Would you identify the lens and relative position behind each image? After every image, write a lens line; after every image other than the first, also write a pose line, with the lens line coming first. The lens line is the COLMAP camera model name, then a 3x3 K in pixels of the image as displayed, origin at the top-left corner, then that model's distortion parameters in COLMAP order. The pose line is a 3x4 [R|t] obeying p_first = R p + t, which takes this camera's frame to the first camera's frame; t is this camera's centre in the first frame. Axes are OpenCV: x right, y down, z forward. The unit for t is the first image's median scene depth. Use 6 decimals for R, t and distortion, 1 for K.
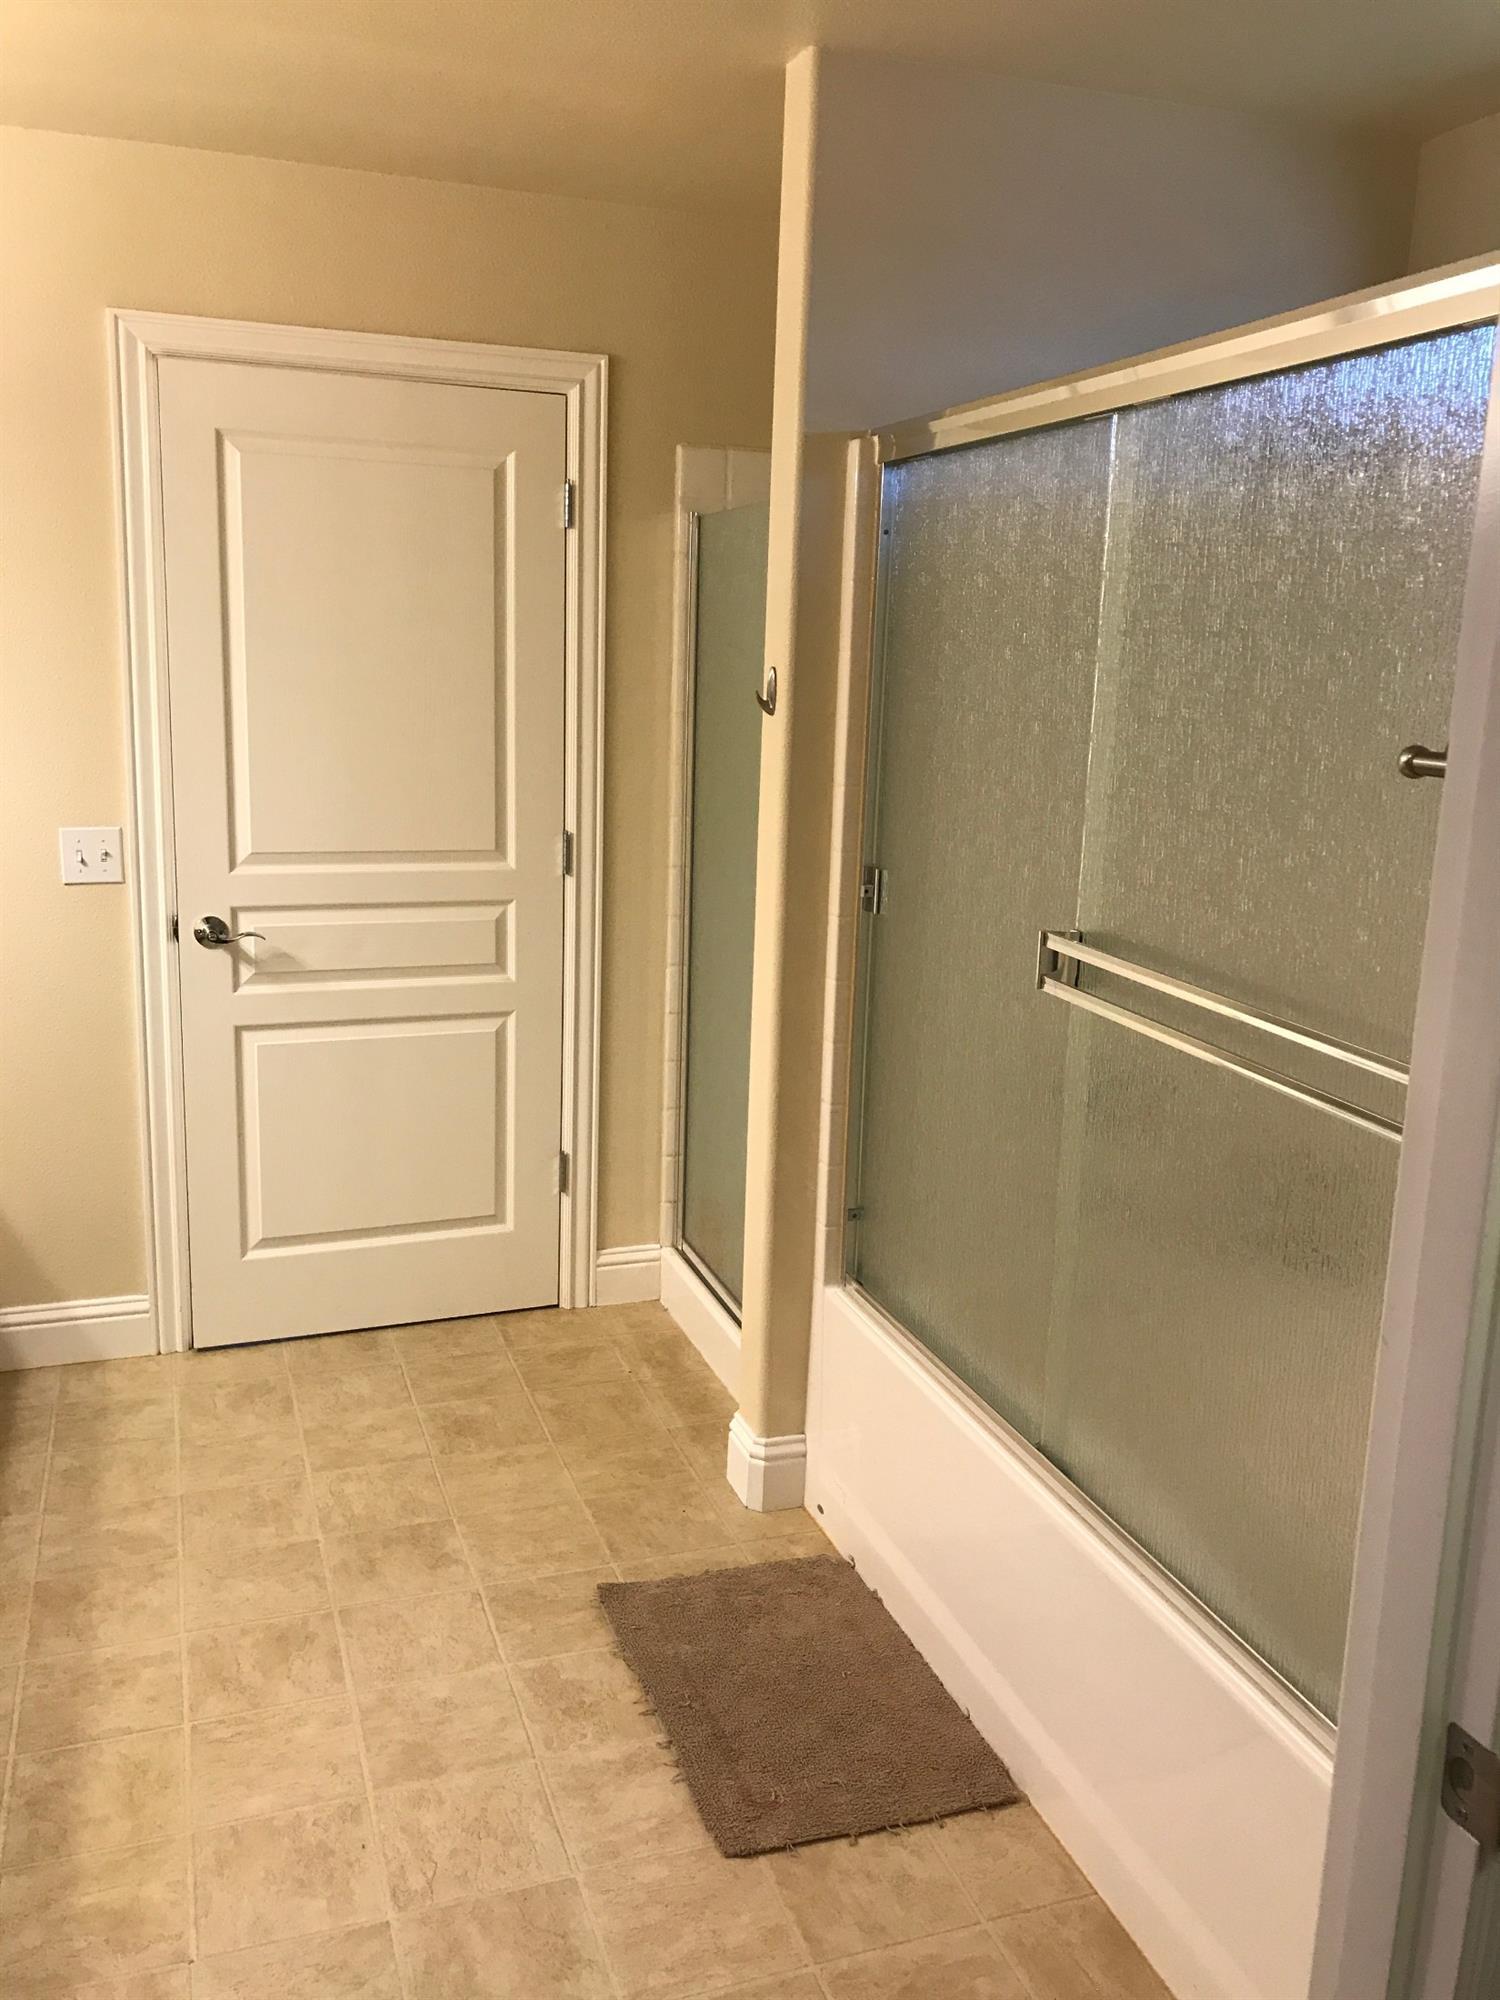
lens RADIAL K [[1634.1, 0, 746.9], [0, 1634.1, 1000.3], [0, 0, 1]] dist [0.029776, -0.035264]
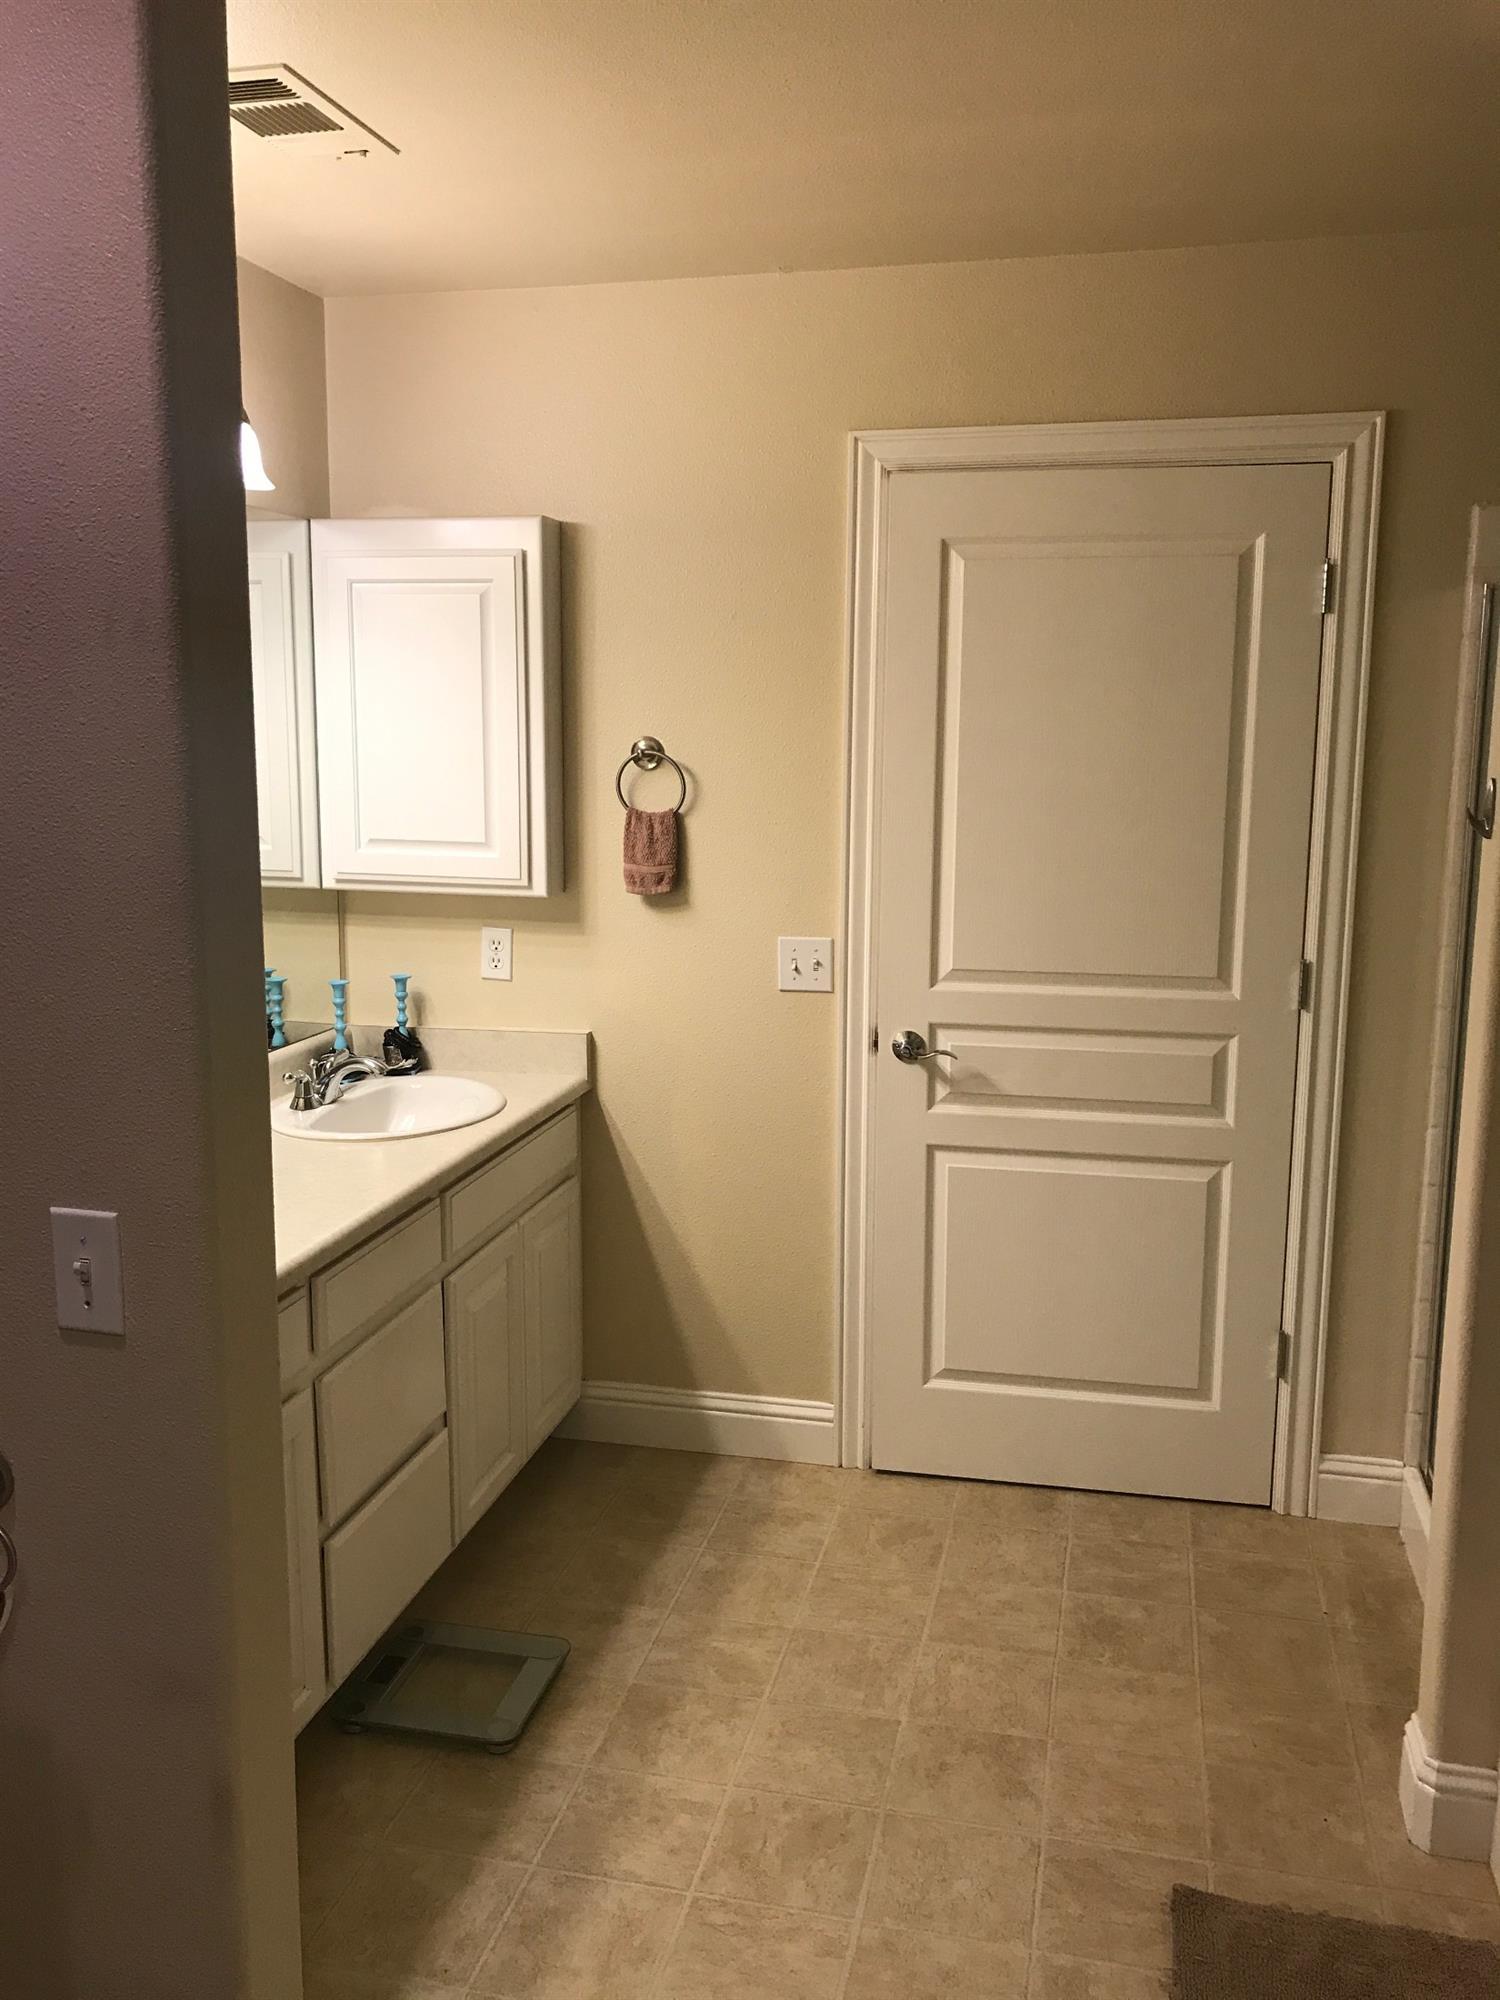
lens RADIAL K [[1634.1, 0, 752.0], [0, 1634.1, 997.1], [0, 0, 1]] dist [0.029776, -0.035264]
pose [[0.843808, 0.061914, -0.533062, 0.112325], [-0.091692, 0.995349, -0.029536, -0.034053], [0.528754, 0.073800, 0.845560, 0.124732]]
